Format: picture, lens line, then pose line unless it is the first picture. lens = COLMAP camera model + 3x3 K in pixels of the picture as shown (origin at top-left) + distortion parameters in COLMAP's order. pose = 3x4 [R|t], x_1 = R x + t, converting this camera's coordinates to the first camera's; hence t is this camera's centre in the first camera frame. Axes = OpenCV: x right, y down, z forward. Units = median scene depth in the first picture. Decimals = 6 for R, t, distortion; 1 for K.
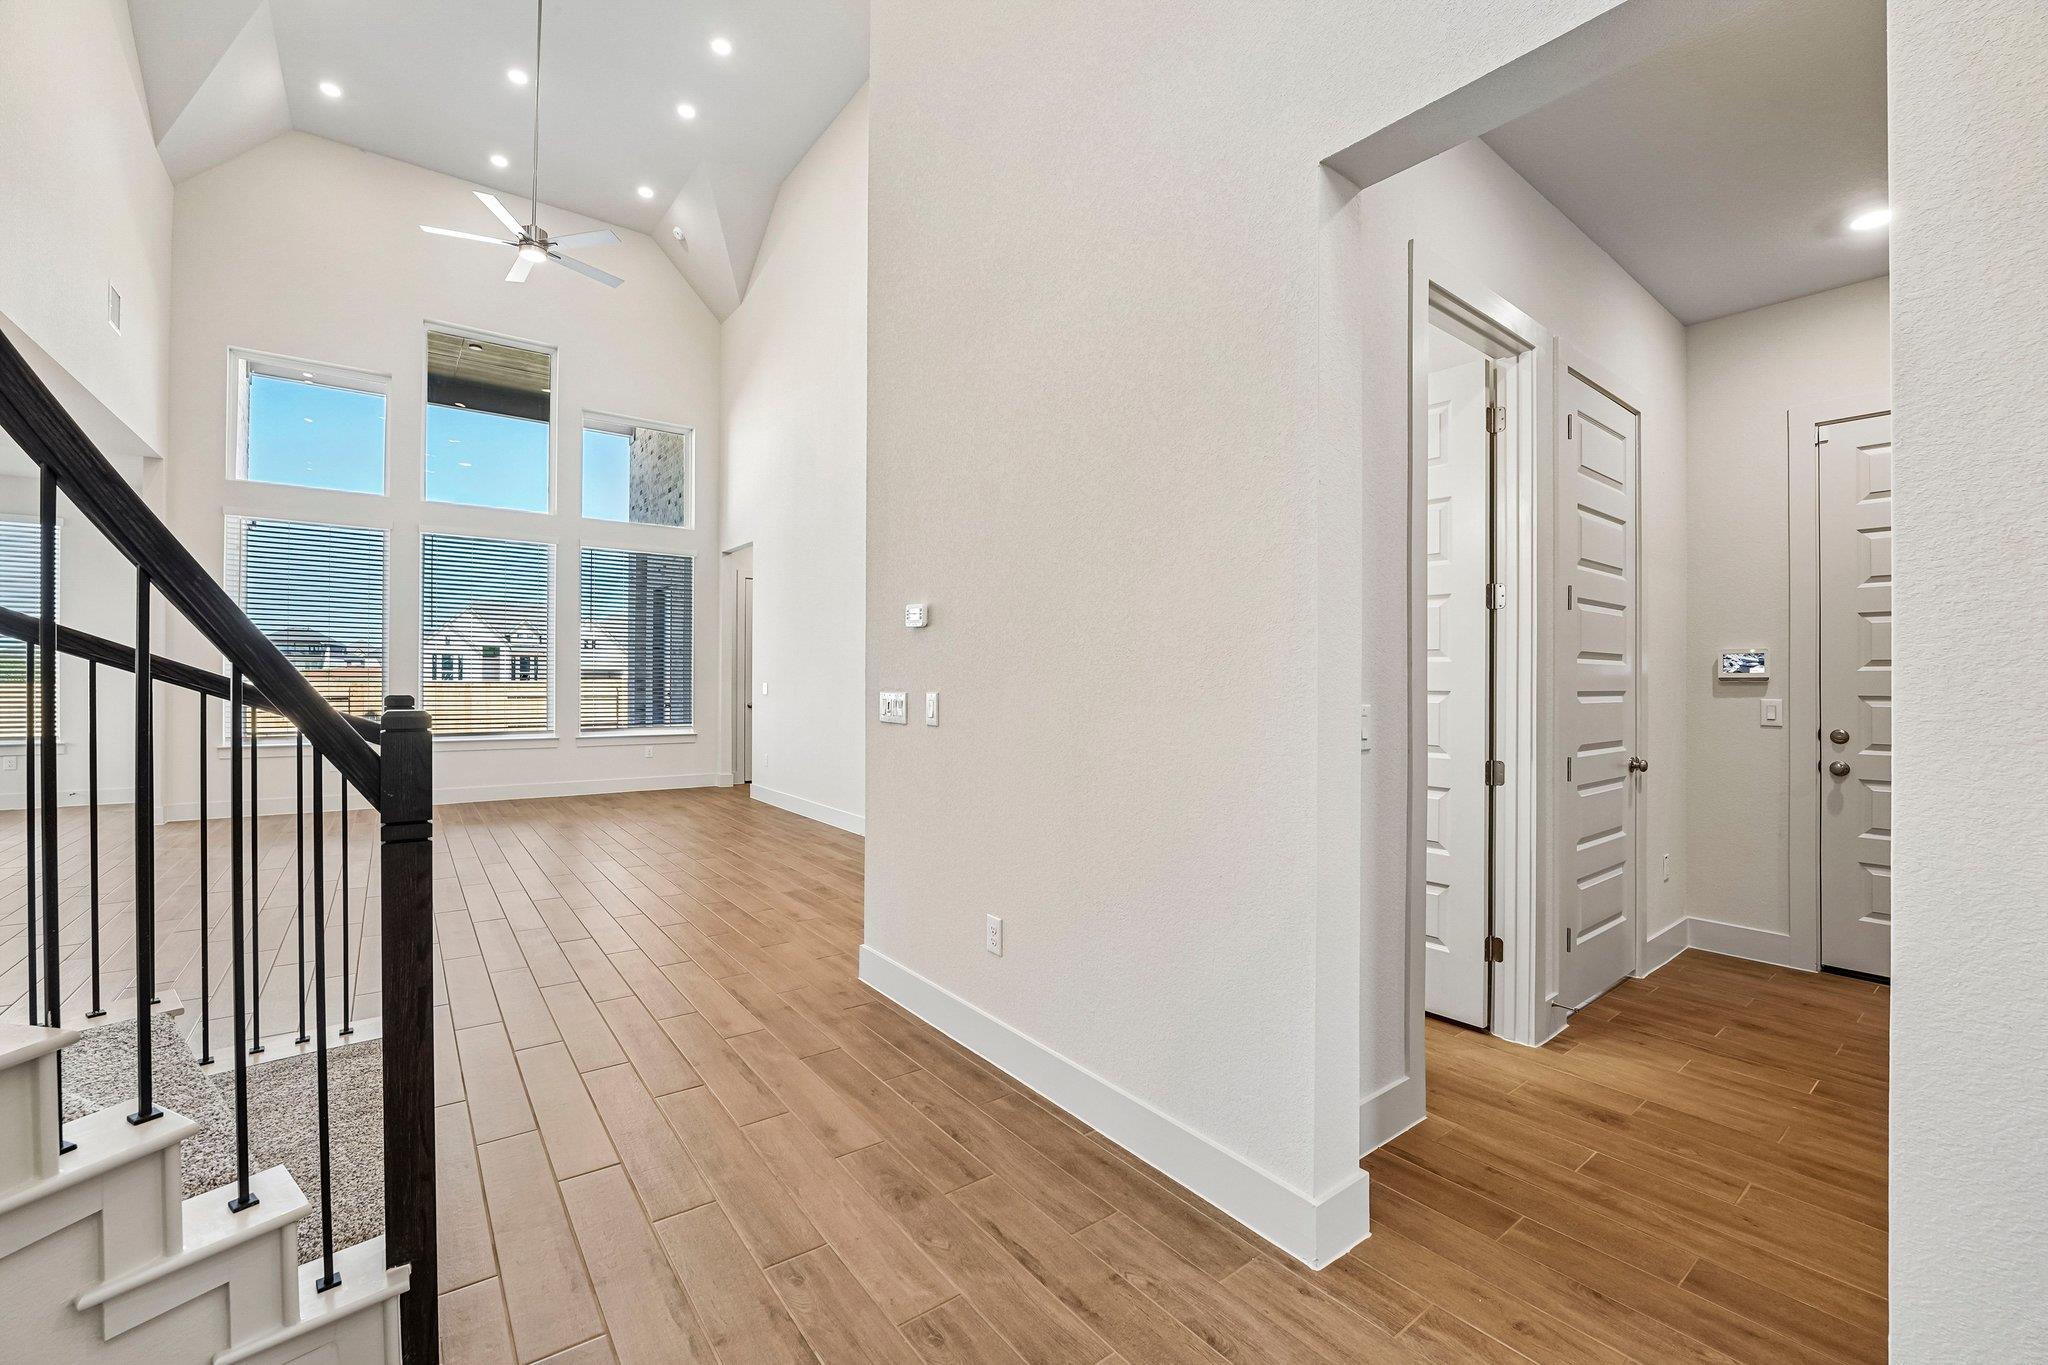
lens RADIAL K [[833.2, 0, 1013.2], [0, 833.2, 679.3], [0, 0, 1]] dist [-0.022310, -0.000269]
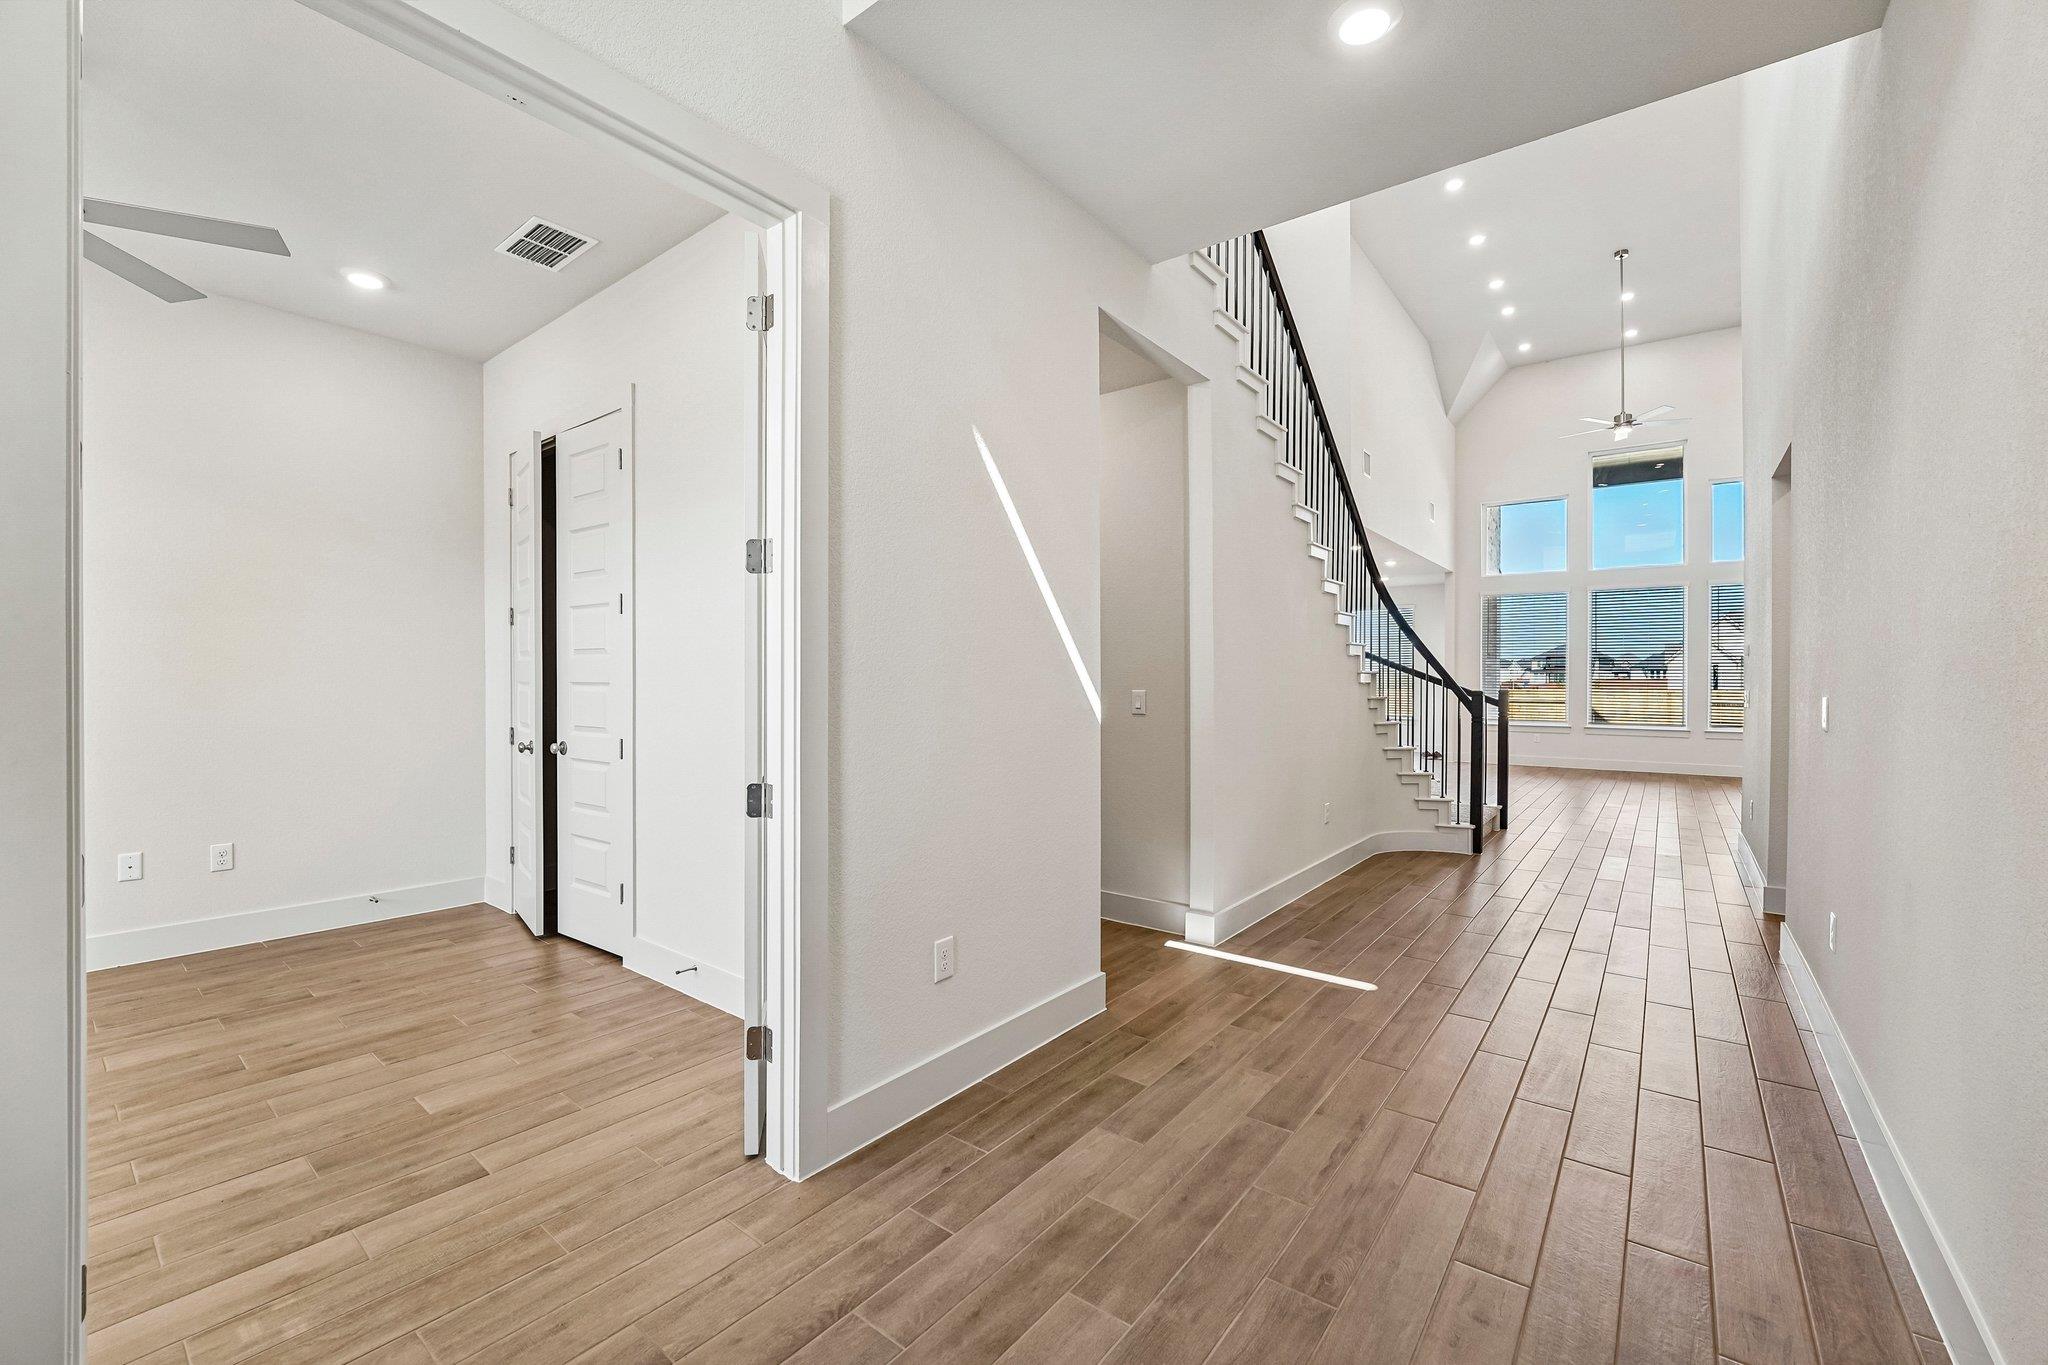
lens RADIAL K [[833.2, 0, 1013.2], [0, 833.2, 679.3], [0, 0, 1]] dist [-0.022310, -0.000269]
pose [[0.252432, -0.000794, -0.967614, 0.637888], [-0.010991, 0.999933, -0.003688, 0.007894], [0.967552, 0.011566, 0.252406, -0.545822]]
